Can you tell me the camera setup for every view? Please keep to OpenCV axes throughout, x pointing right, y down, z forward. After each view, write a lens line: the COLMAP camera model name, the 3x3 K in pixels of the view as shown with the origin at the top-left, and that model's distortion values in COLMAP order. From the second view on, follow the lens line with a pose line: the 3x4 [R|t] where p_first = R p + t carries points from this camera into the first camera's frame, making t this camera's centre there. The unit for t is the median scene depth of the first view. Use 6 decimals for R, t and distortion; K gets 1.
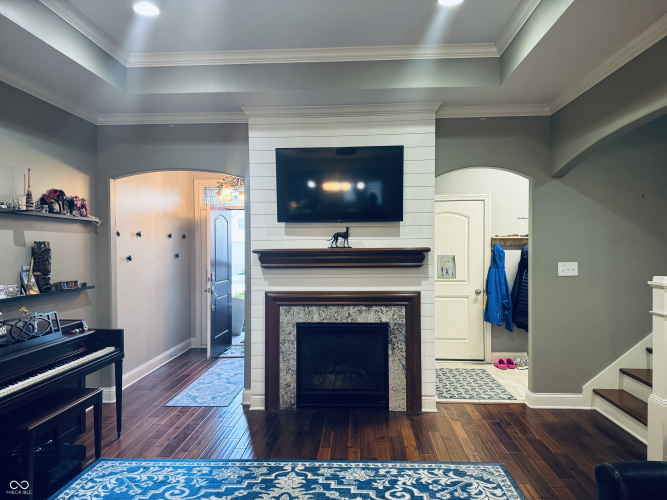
lens RADIAL K [[485.3, 0, 327.8], [0, 485.3, 253.4], [0, 0, 1]] dist [0.072361, -0.102950]
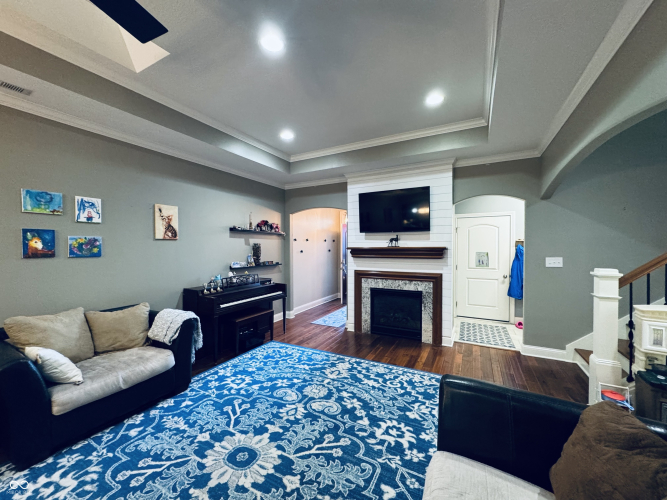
lens RADIAL K [[267.8, 0, 325.6], [0, 267.8, 255.2], [0, 0, 1]] dist [-0.001758, -0.000760]
pose [[0.903023, 0.018280, -0.429203, 0.221152], [-0.011455, 0.999764, 0.018481, 0.003962], [0.429439, -0.011772, 0.903019, 0.008715]]
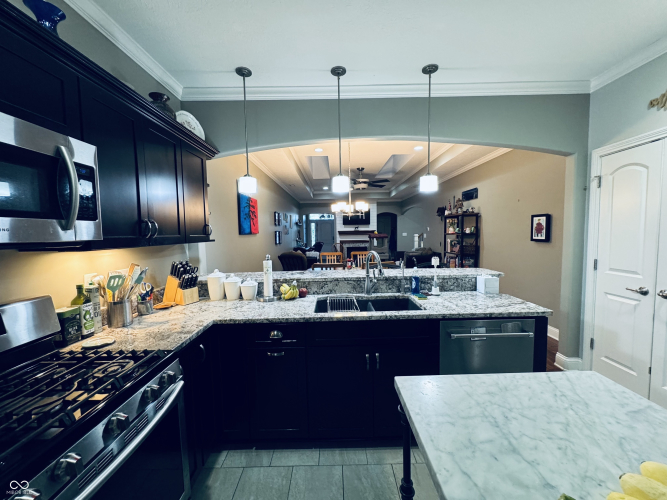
lens RADIAL K [[267.8, 0, 333.2], [0, 267.8, 249.9], [0, 0, 1]] dist [-0.001758, -0.000760]
pose [[0.998413, -0.015812, 0.054052, -0.335093], [0.013110, 0.998664, 0.049977, 0.043022], [-0.054770, -0.049189, 0.997287, -1.529544]]
